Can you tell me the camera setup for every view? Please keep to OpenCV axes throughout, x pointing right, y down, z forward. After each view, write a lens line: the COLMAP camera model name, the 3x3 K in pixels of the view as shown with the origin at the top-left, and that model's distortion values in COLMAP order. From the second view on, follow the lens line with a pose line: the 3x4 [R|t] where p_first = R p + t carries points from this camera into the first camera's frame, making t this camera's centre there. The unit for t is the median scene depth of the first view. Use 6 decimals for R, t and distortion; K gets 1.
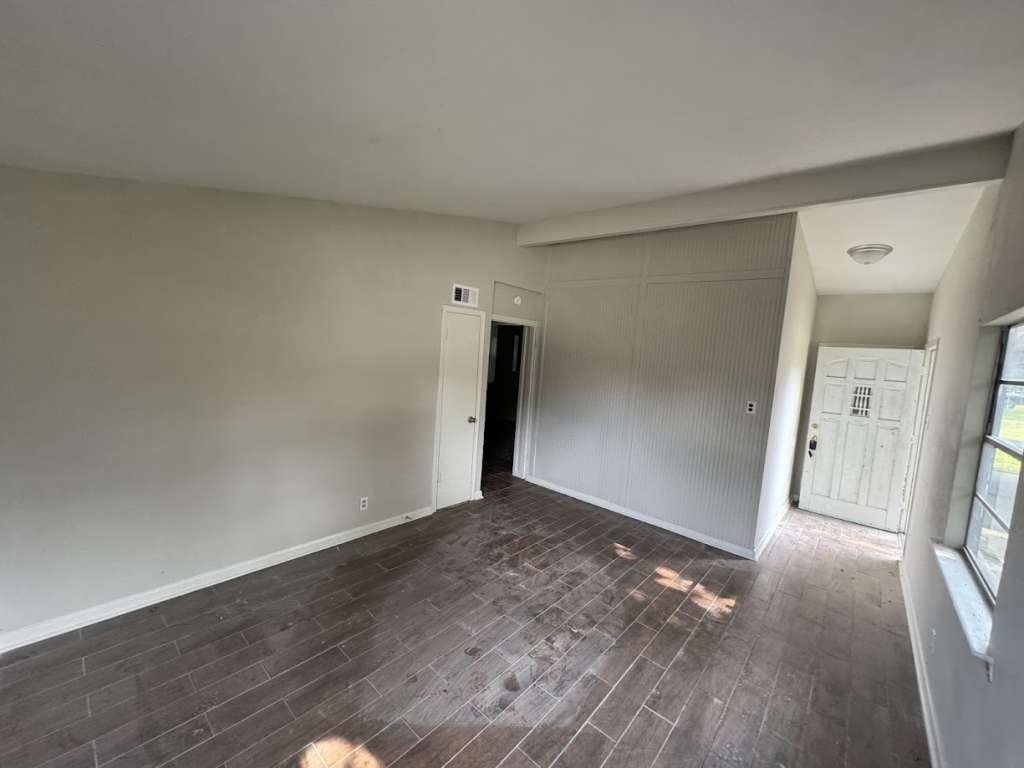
lens RADIAL K [[410.3, 0, 508.4], [0, 410.3, 382.0], [0, 0, 1]] dist [-0.001871, 0.000224]
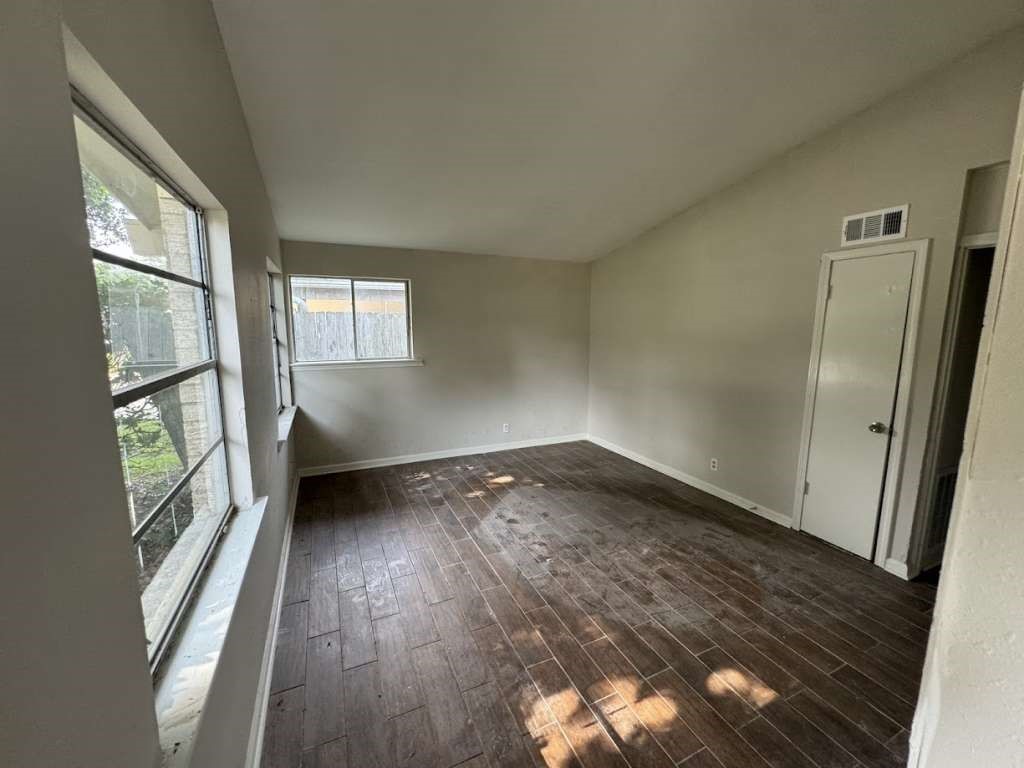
lens RADIAL K [[410.3, 0, 515.4], [0, 410.3, 385.9], [0, 0, 1]] dist [-0.001871, 0.000224]
pose [[-0.398786, 0.065440, -0.914706, 0.882345], [-0.107740, 0.987199, 0.117598, 0.022743], [0.910693, 0.145447, -0.386631, 0.964530]]
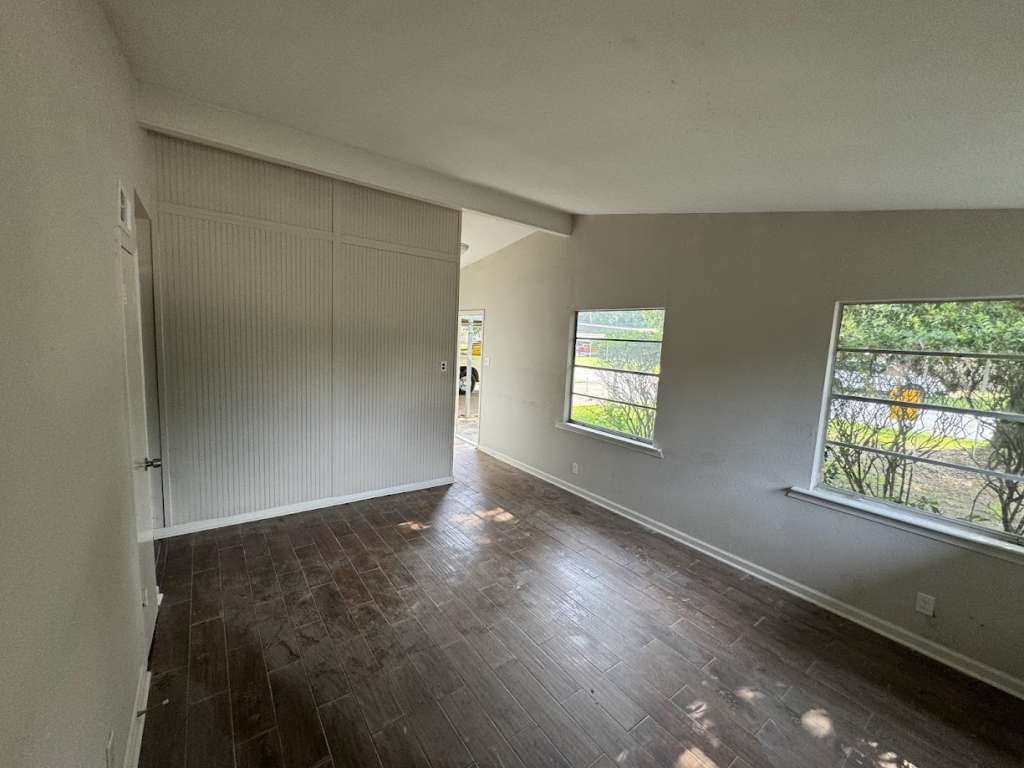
lens RADIAL K [[410.3, 0, 513.9], [0, 410.3, 382.1], [0, 0, 1]] dist [-0.001871, 0.000224]
pose [[0.205132, -0.170632, 0.963746, -0.616778], [0.045807, 0.985280, 0.164694, -0.094065], [-0.977662, 0.010363, 0.209928, 0.584847]]
